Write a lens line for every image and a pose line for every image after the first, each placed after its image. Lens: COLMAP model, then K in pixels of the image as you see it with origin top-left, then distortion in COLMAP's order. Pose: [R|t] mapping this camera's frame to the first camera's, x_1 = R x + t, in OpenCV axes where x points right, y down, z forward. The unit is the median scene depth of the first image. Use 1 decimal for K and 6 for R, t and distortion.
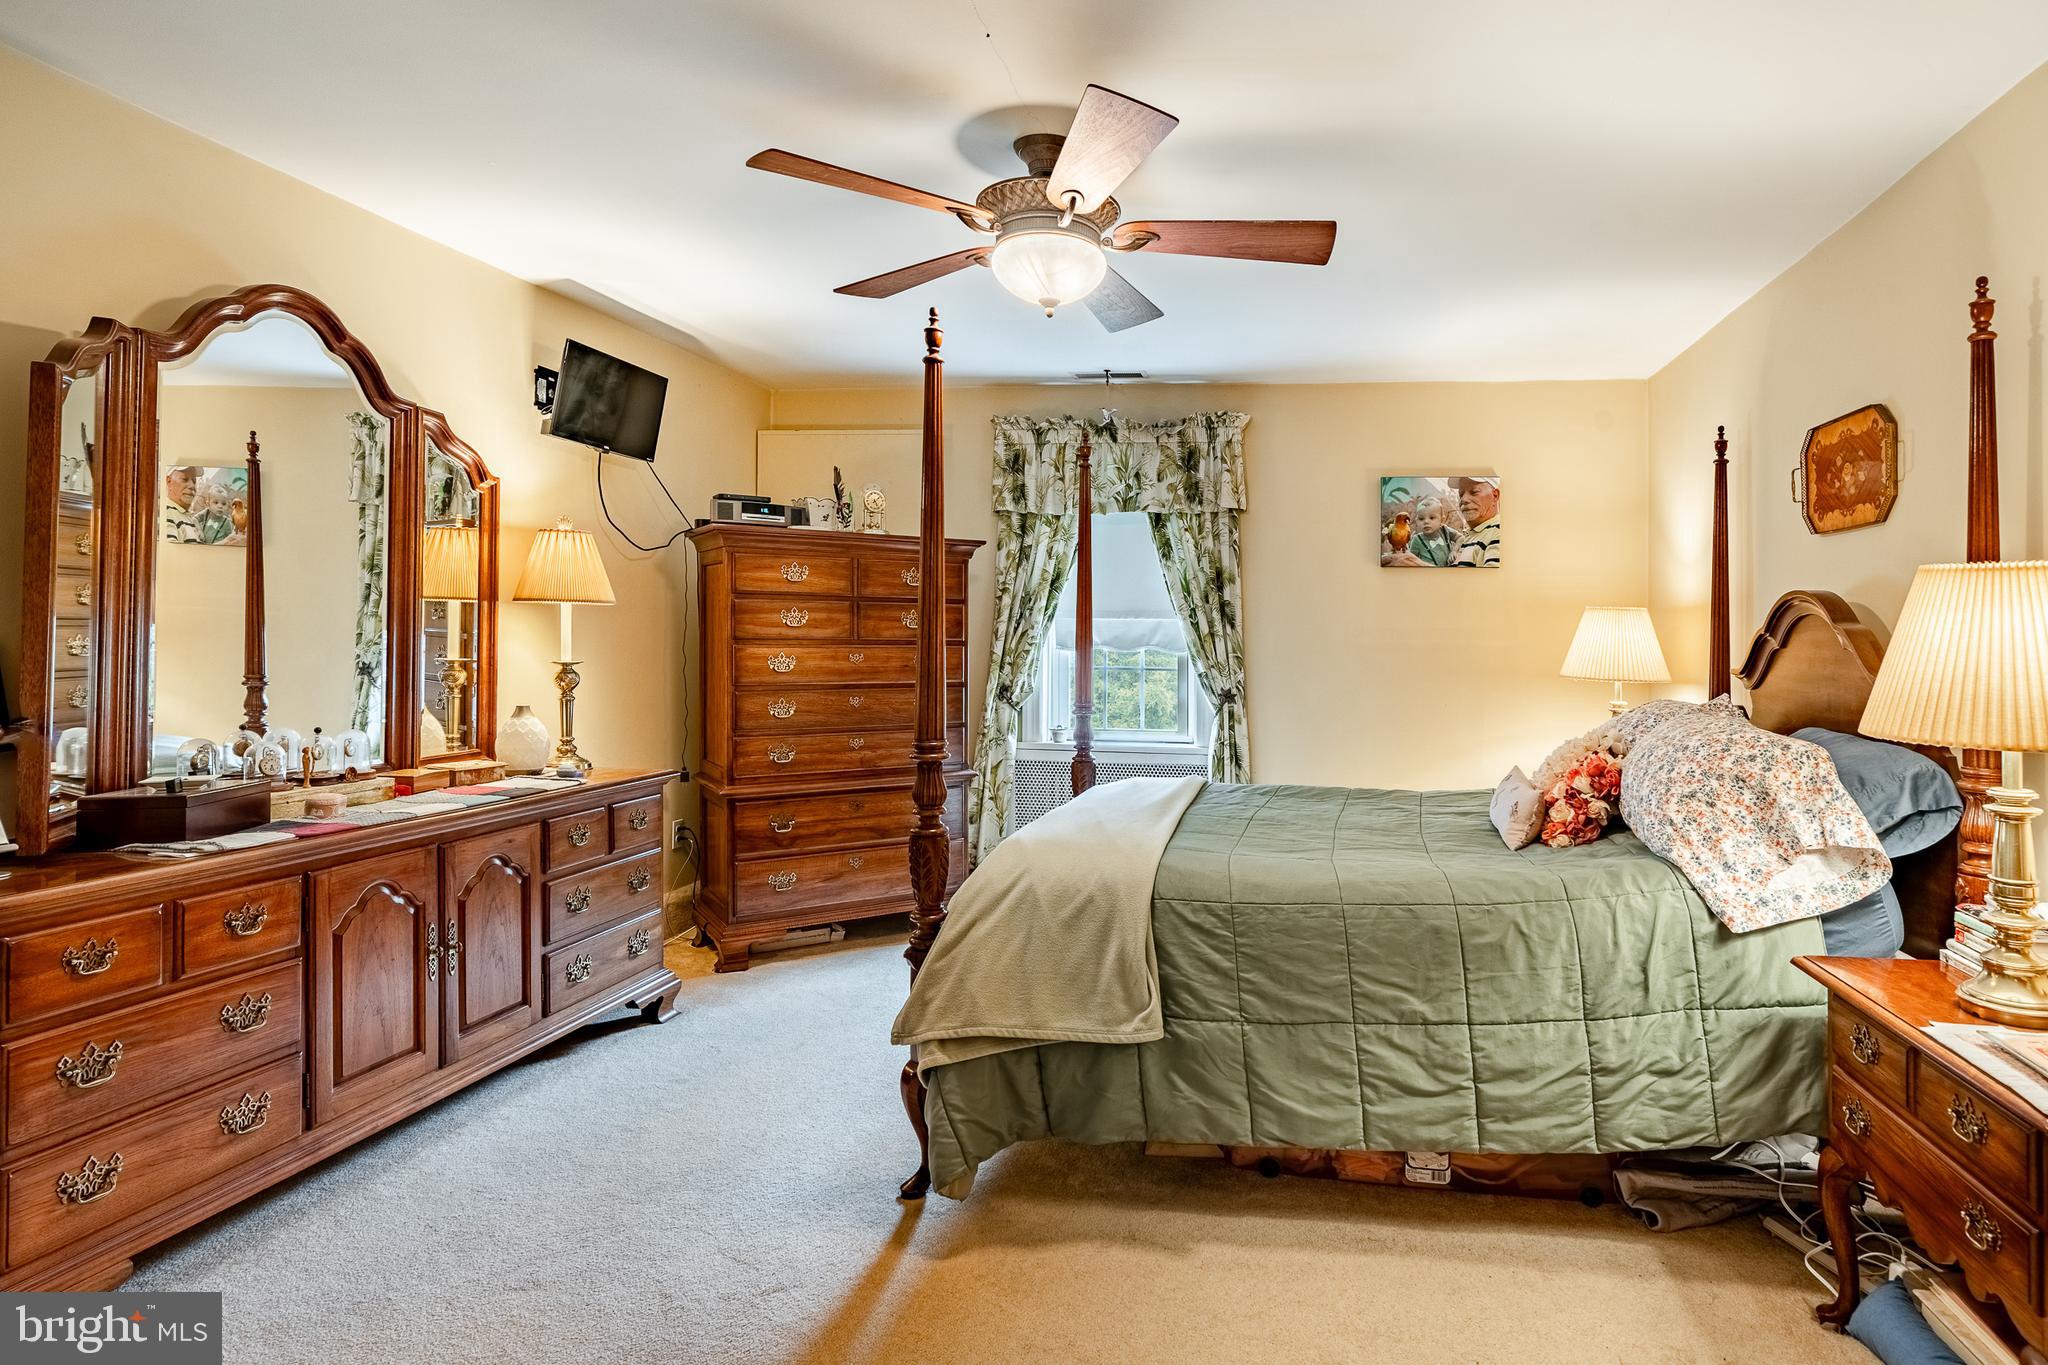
lens RADIAL K [[1154.3, 0, 1028.5], [0, 1154.3, 633.7], [0, 0, 1]] dist [-0.000347, 0.001656]
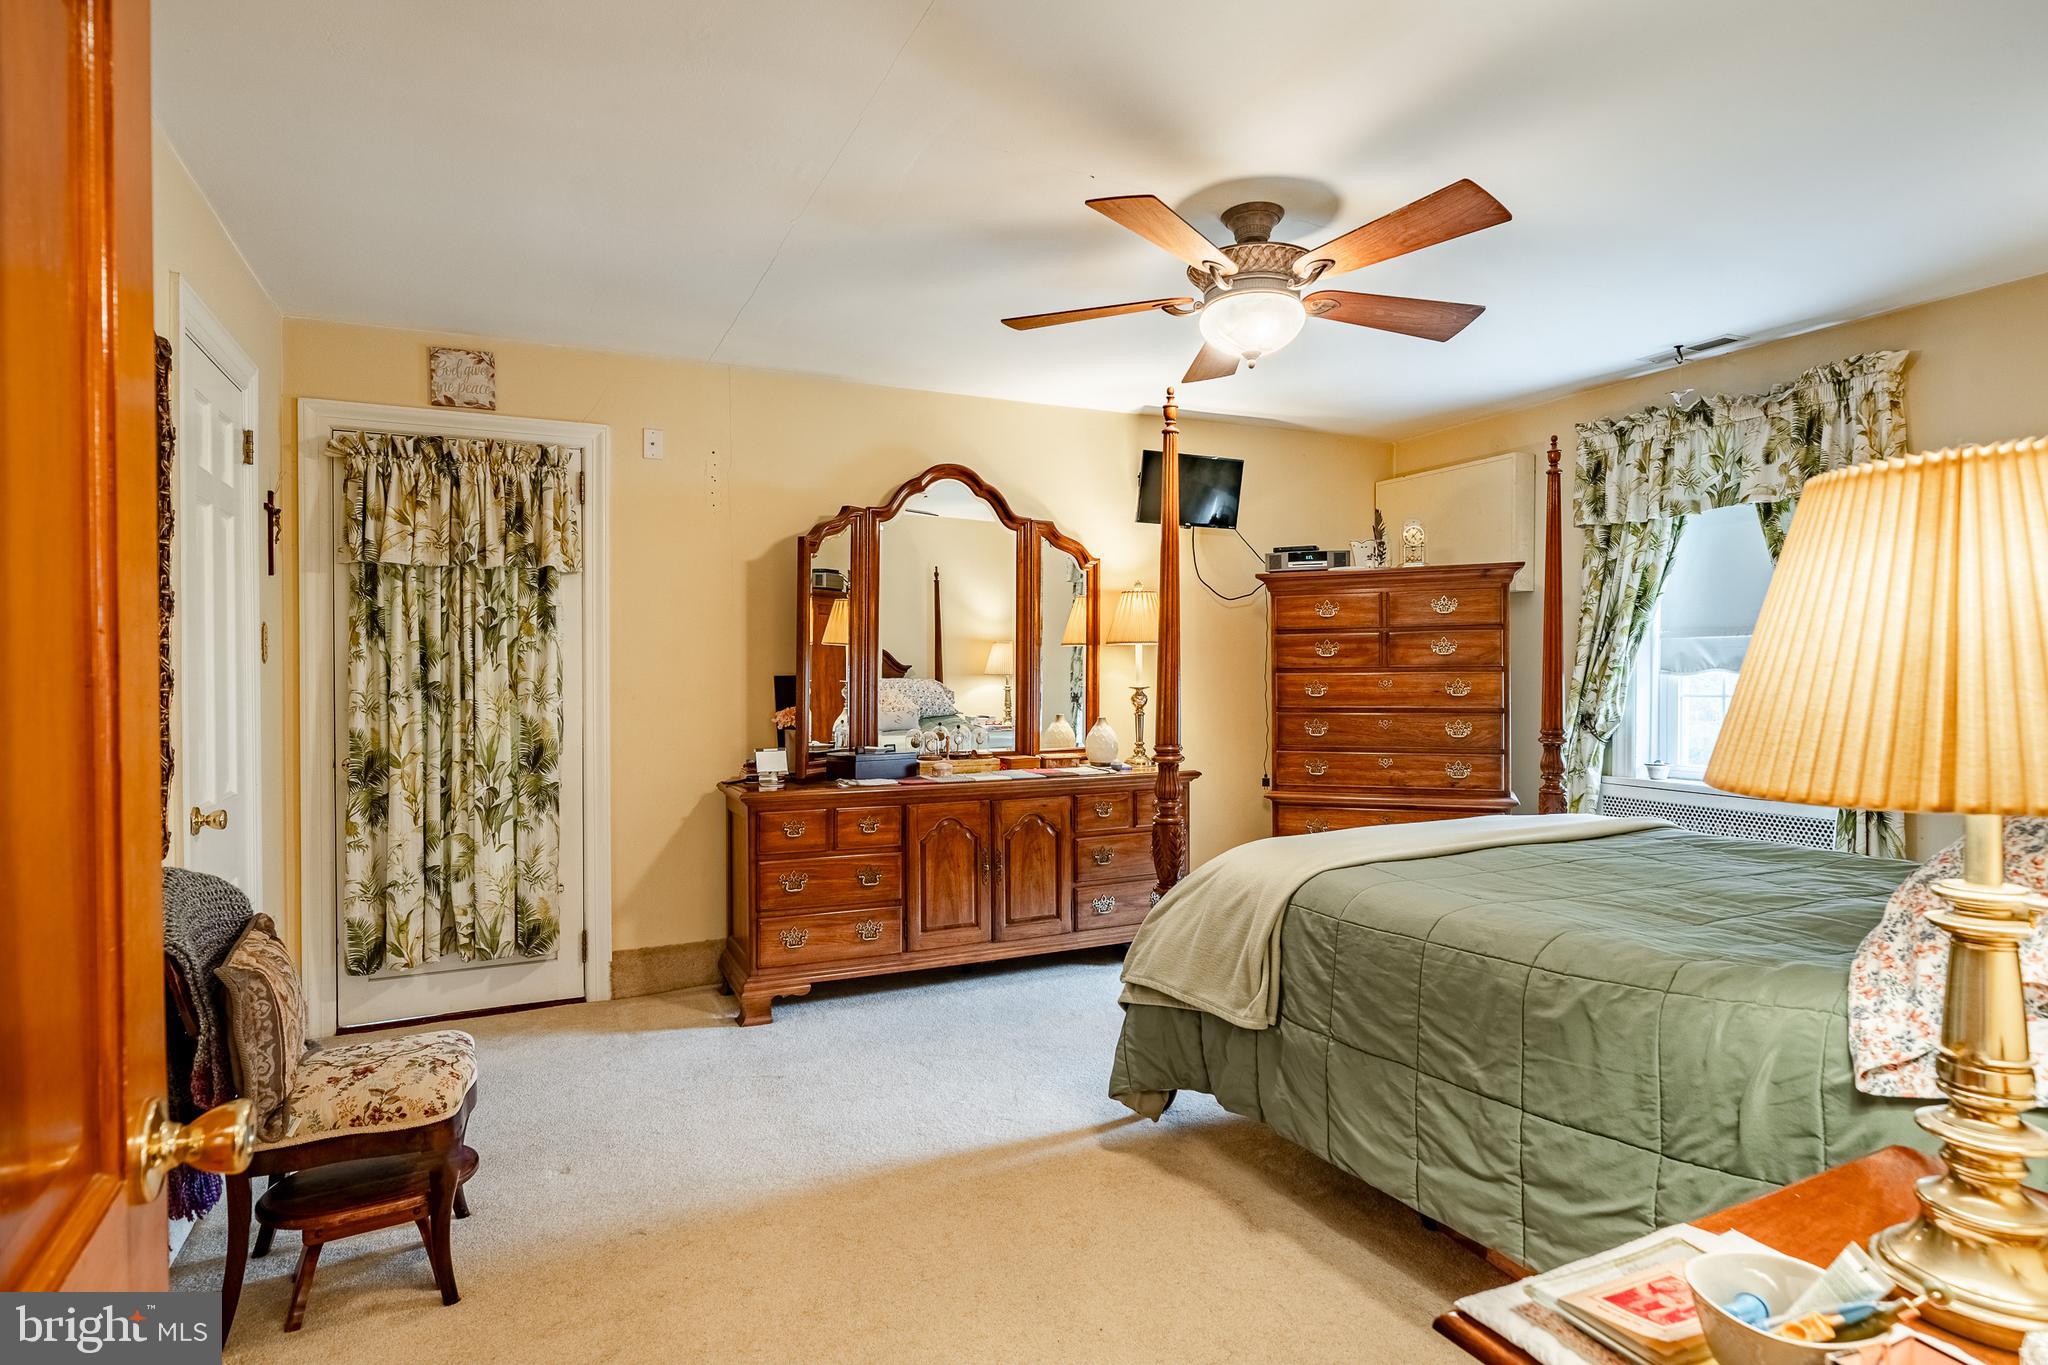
lens RADIAL K [[1055.4, 0, 1024.7], [0, 1055.4, 691.8], [0, 0, 1]] dist [-0.000235, 0.000675]
pose [[0.539063, -0.002742, -0.842261, 0.518504], [0.014382, 0.999879, 0.005949, 0.018222], [0.842142, -0.015320, 0.539038, 0.185620]]
